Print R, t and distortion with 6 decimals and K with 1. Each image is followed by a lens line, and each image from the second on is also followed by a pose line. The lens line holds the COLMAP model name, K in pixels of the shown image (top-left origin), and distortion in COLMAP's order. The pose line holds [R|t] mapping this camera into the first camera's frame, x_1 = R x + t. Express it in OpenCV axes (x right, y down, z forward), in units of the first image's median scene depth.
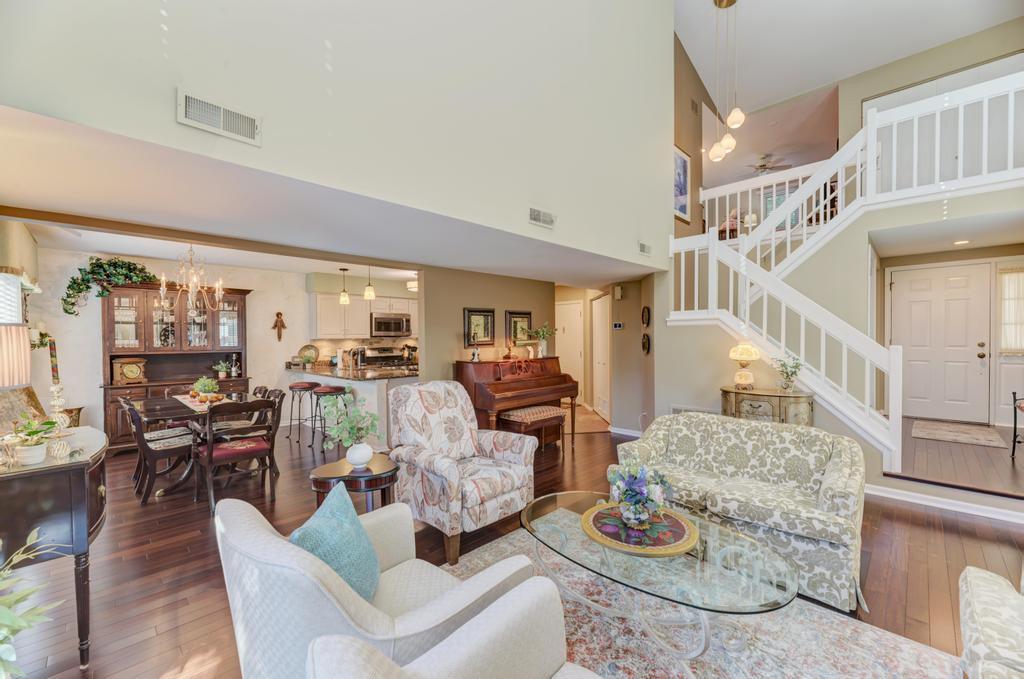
lens RADIAL K [[406.9, 0, 514.5], [0, 406.9, 343.4], [0, 0, 1]] dist [0.000024, -0.000371]
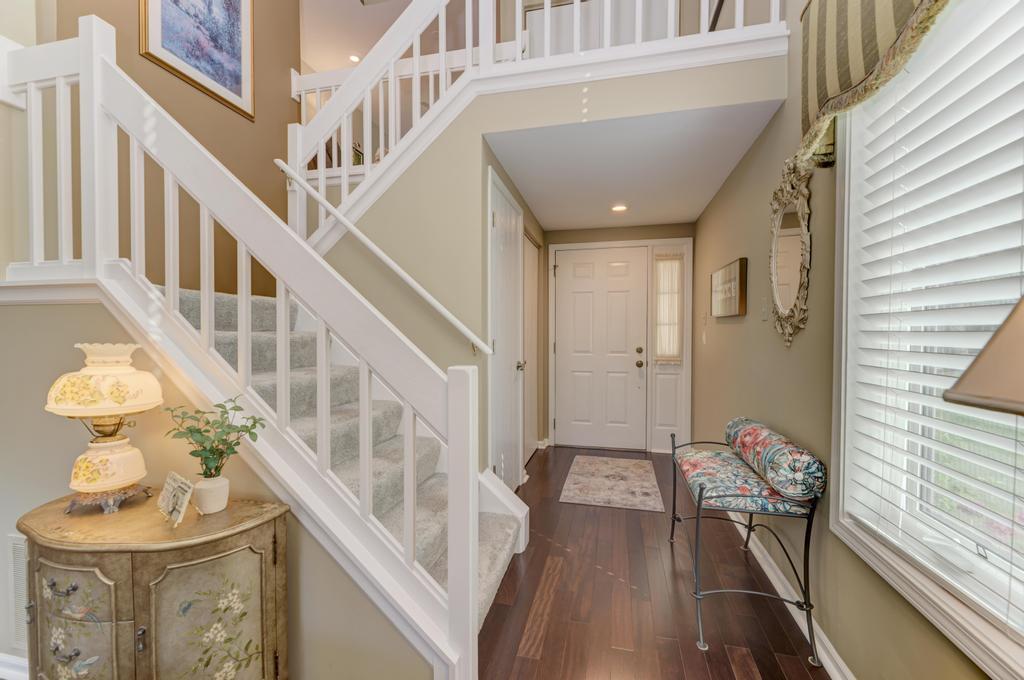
lens RADIAL K [[417.5, 0, 512.2], [0, 417.5, 344.8], [0, 0, 1]] dist [0.004955, -0.002162]
pose [[0.855248, -0.002506, 0.518213, 0.529640], [-0.000438, 0.999984, 0.005558, -0.011367], [-0.518219, -0.004981, 0.855233, 0.446159]]
